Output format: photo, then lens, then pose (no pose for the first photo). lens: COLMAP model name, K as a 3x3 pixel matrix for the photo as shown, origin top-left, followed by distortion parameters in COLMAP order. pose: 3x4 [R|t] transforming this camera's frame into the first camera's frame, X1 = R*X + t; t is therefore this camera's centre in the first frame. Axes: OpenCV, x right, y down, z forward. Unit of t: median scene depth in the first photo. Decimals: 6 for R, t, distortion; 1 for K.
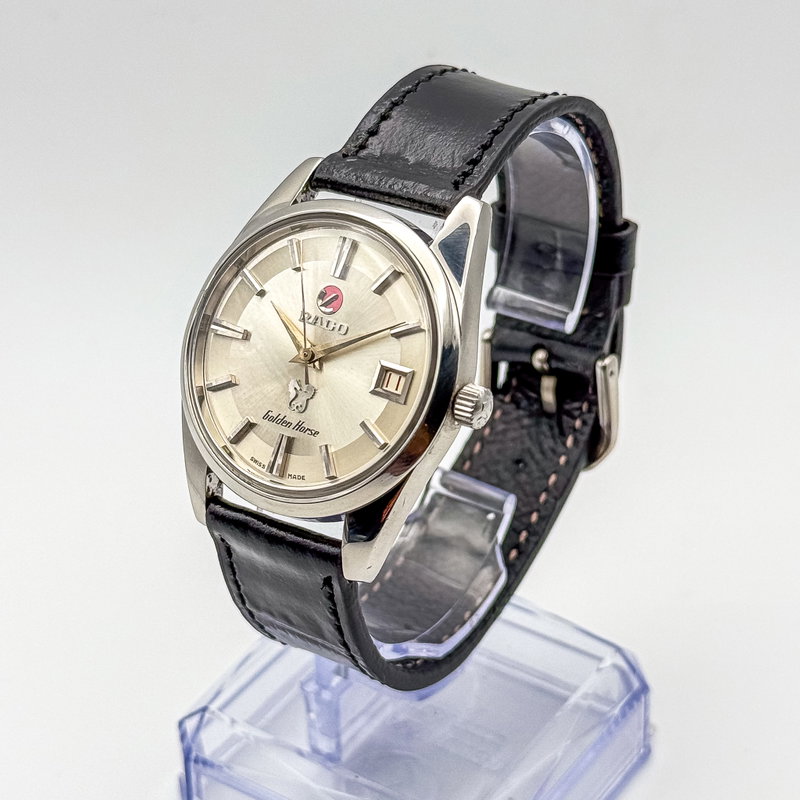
lens RADIAL K [[2184.6, 0, 400.0], [0, 2184.6, 400.0], [0, 0, 1]] dist [0.050949, -0.176720]
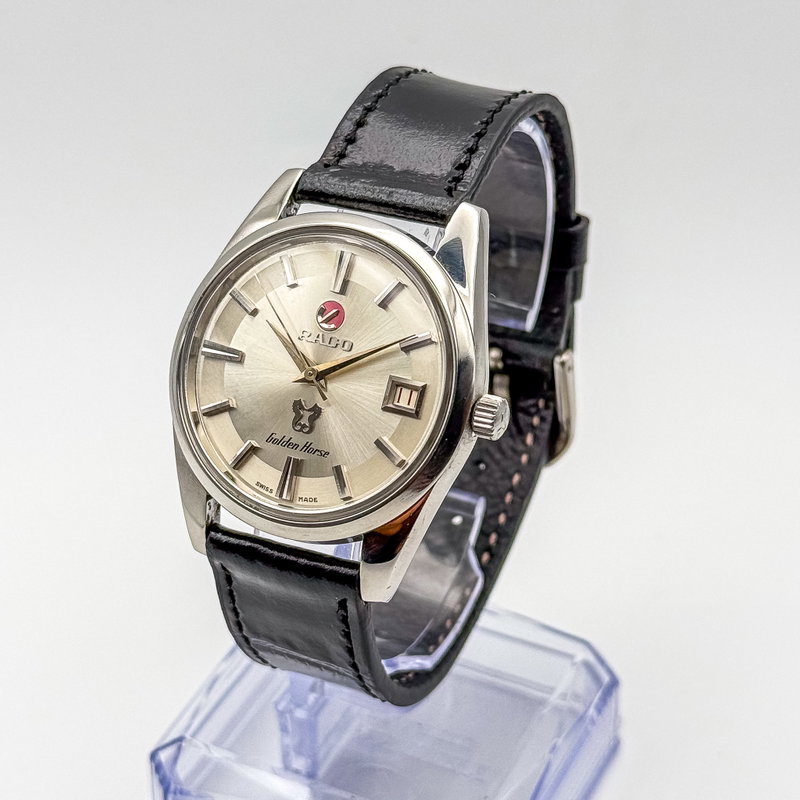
lens RADIAL K [[2184.6, 0, 400.0], [0, 2184.6, 400.0], [0, 0, 1]] dist [0.050949, -0.176720]
pose [[0.989311, -0.059722, 0.133030, -0.127603], [0.057777, 0.998159, 0.018439, -0.023557], [-0.133887, -0.010556, 0.990940, 0.030264]]
